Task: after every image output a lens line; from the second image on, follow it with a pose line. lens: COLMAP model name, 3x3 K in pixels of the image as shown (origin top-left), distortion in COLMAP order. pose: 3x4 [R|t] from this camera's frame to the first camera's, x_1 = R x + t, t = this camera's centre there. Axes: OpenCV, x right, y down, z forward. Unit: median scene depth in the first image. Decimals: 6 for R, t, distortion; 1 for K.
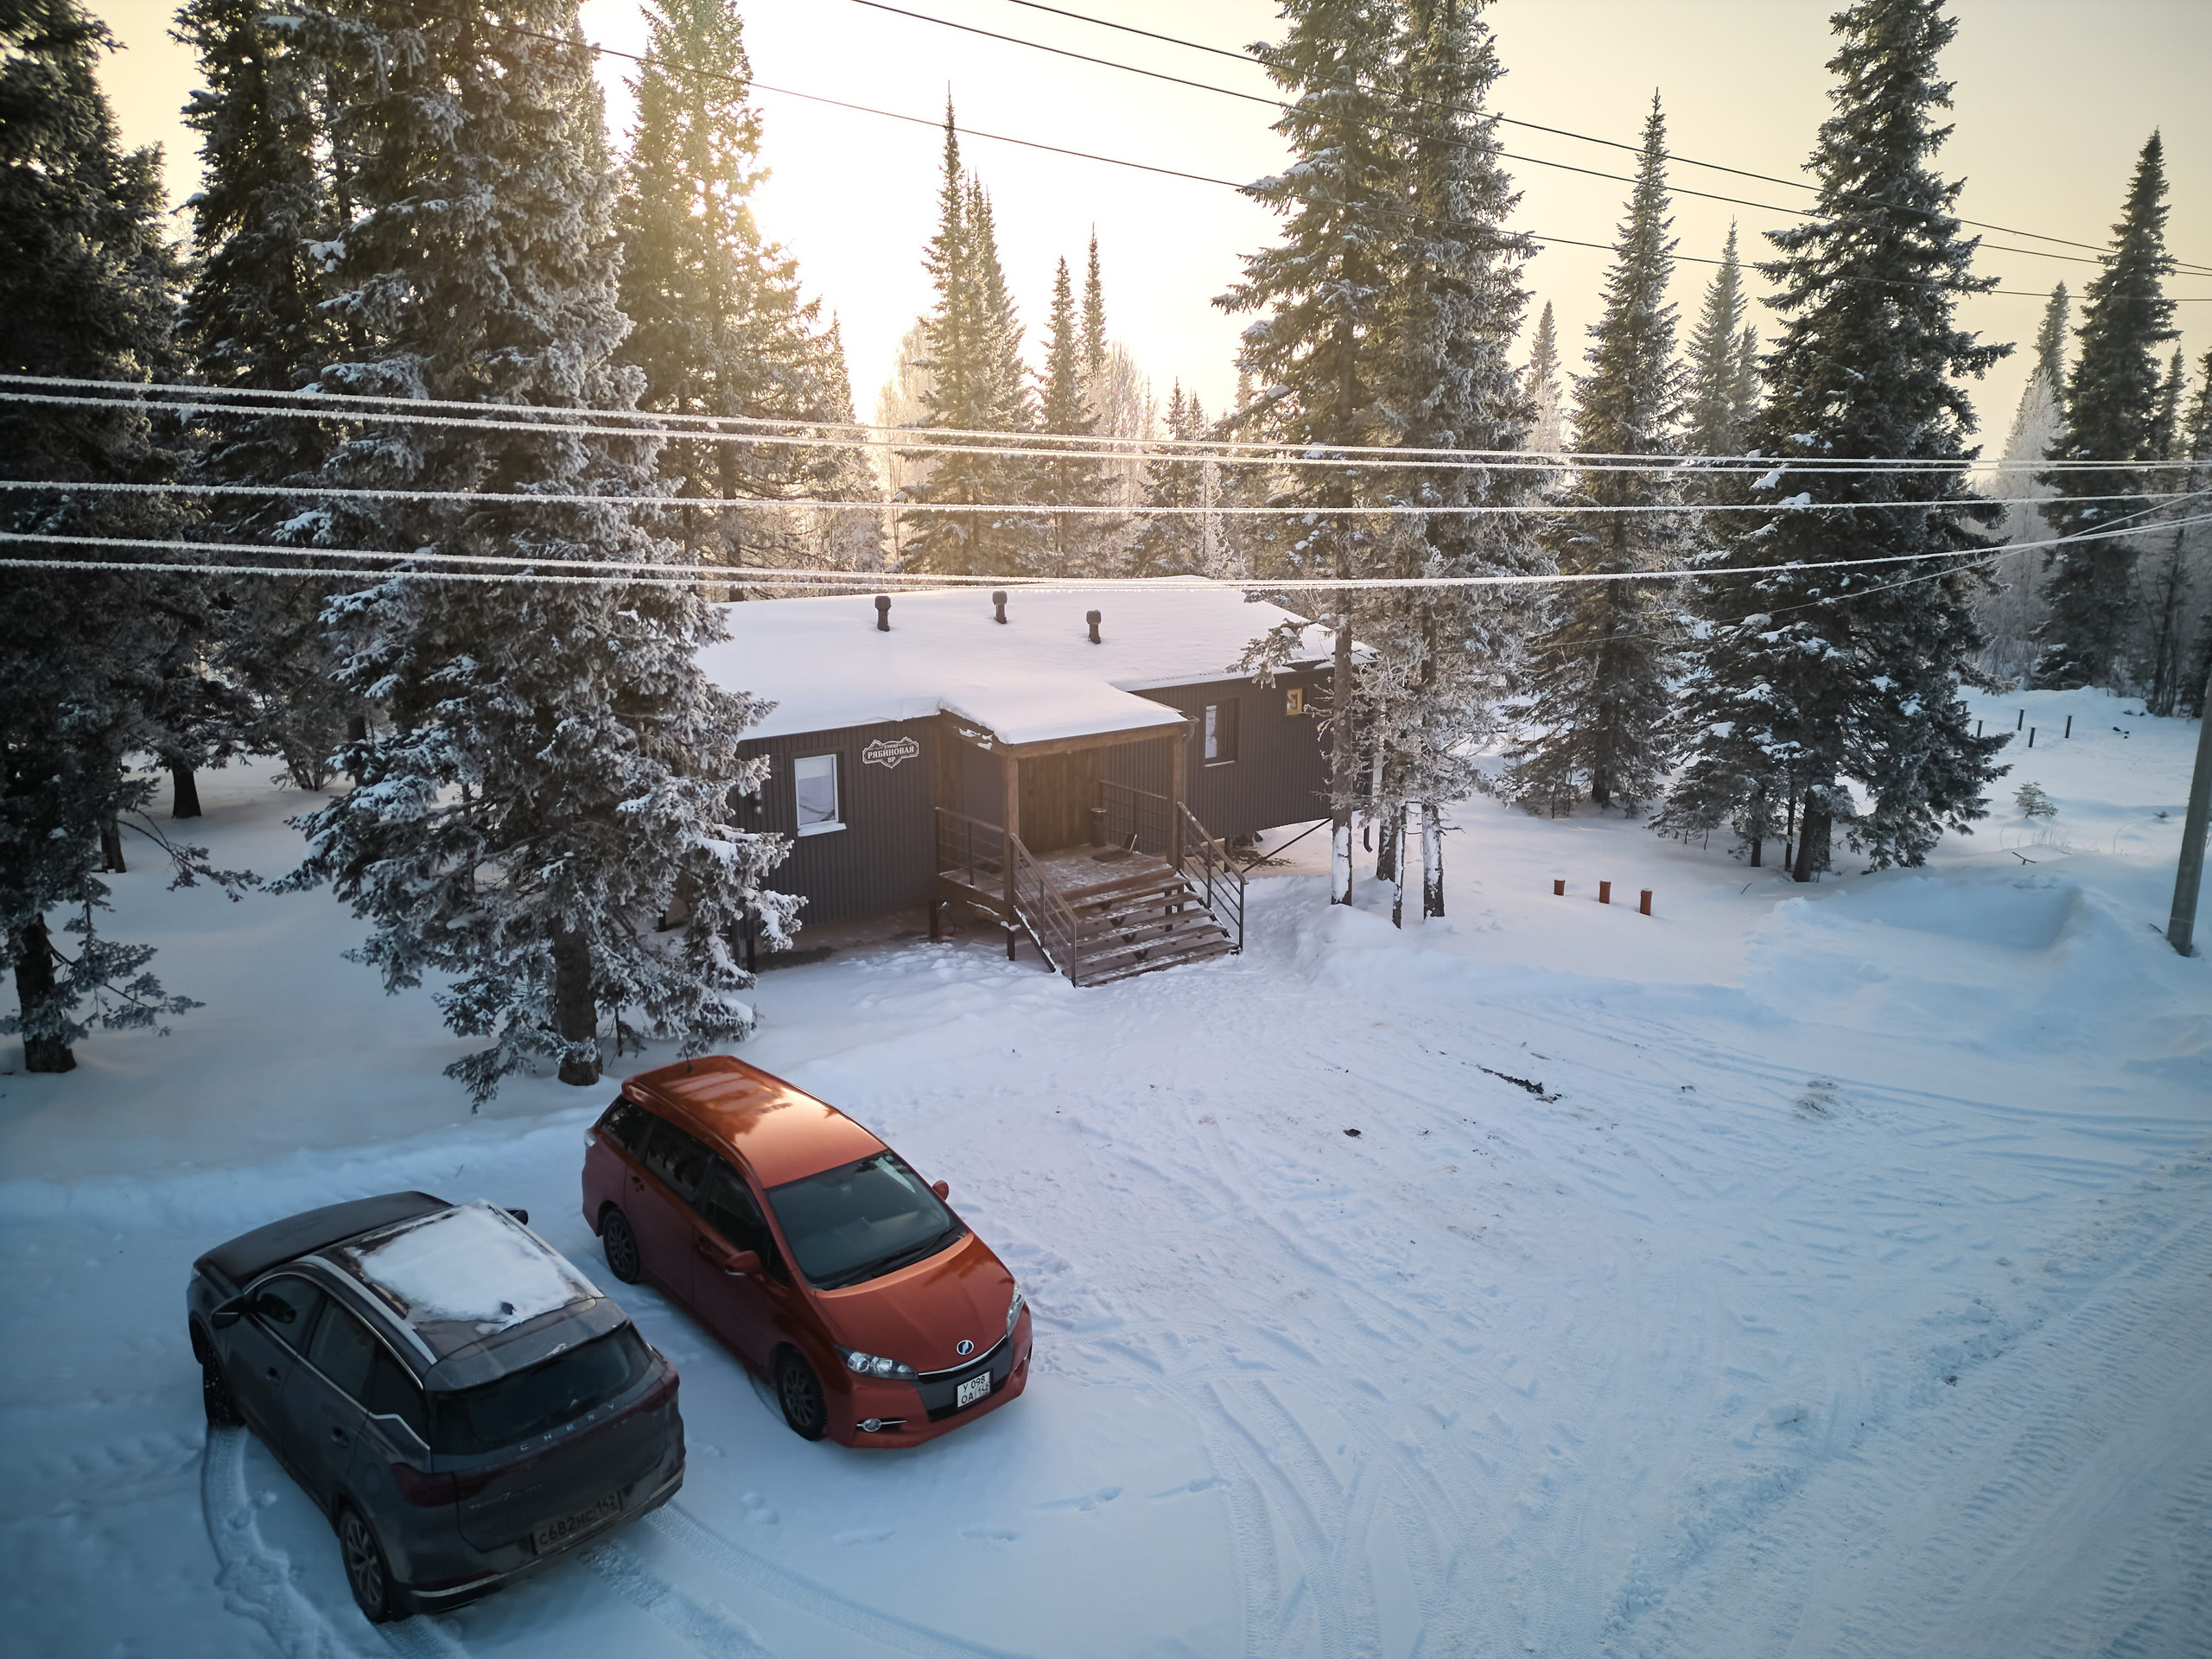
lens RADIAL K [[1534.2, 0, 1110.8], [0, 1534.2, 826.9], [0, 0, 1]] dist [0.083140, -0.070409]
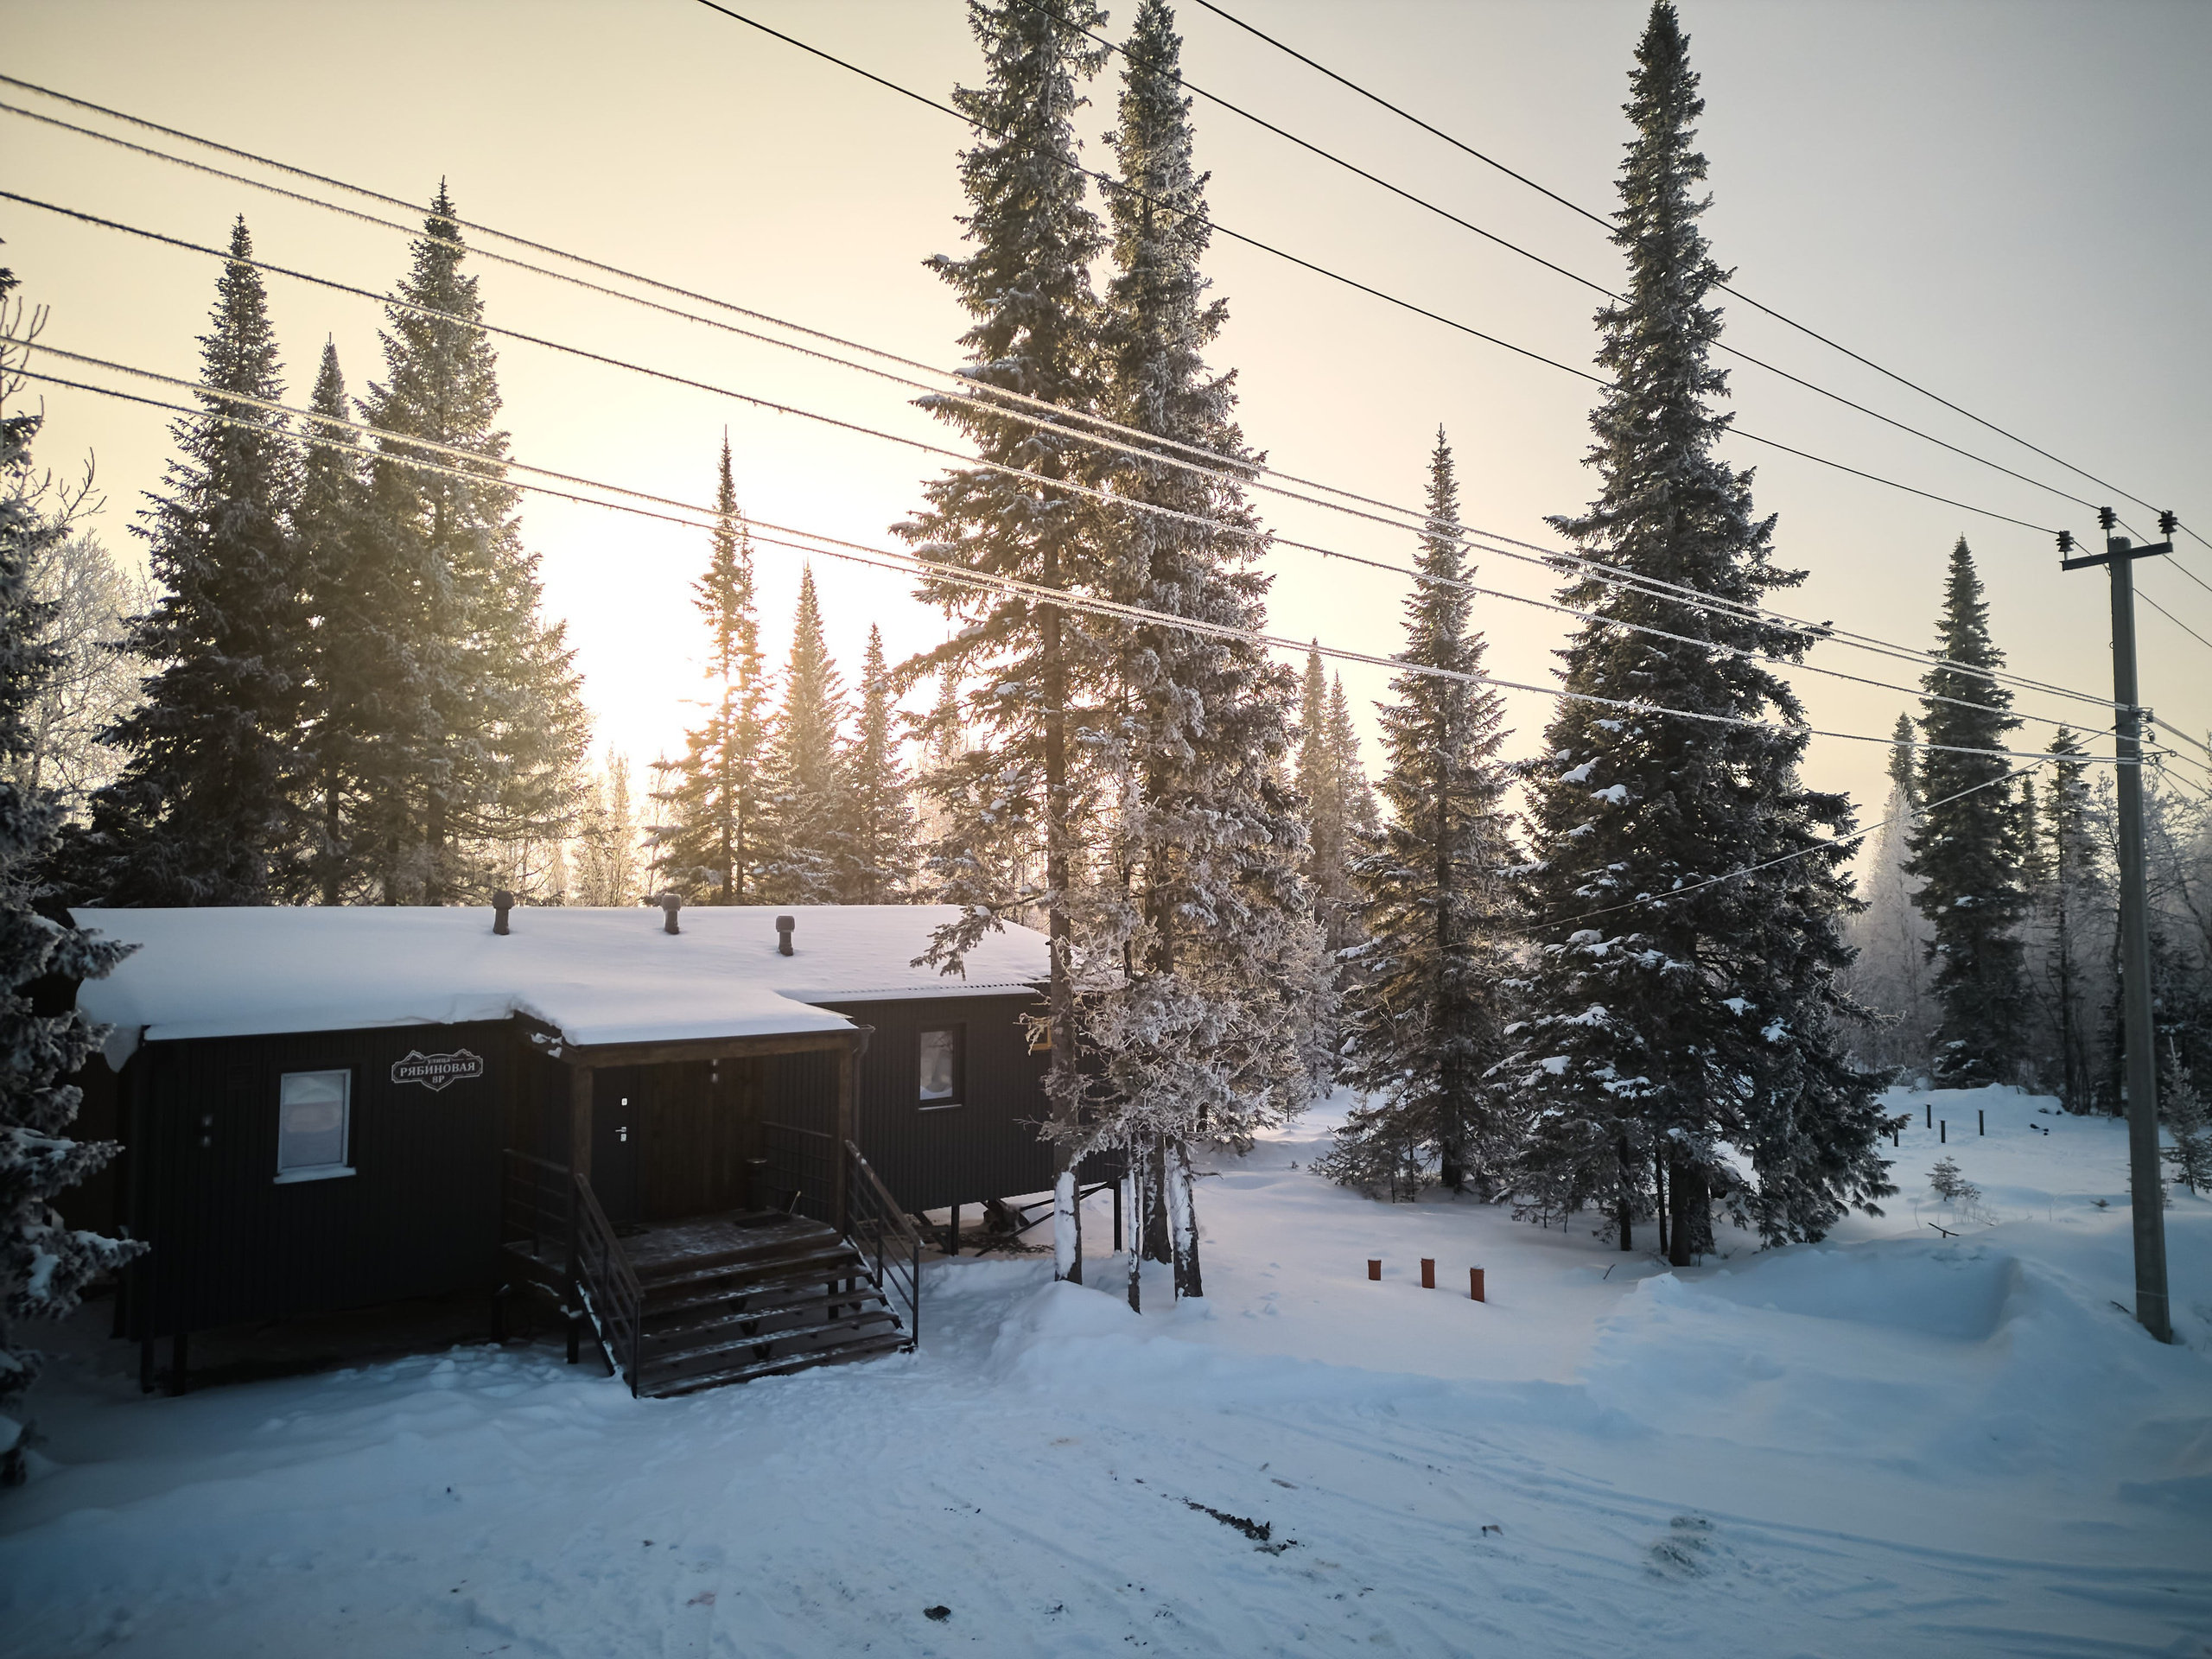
lens RADIAL K [[1534.2, 0, 1112.8], [0, 1534.2, 827.7], [0, 0, 1]] dist [0.083140, -0.070409]
pose [[0.998950, 0.003795, 0.045661, 0.141066], [0.009488, 0.957831, -0.287176, 0.056081], [-0.044826, 0.287308, 0.956789, 0.224661]]
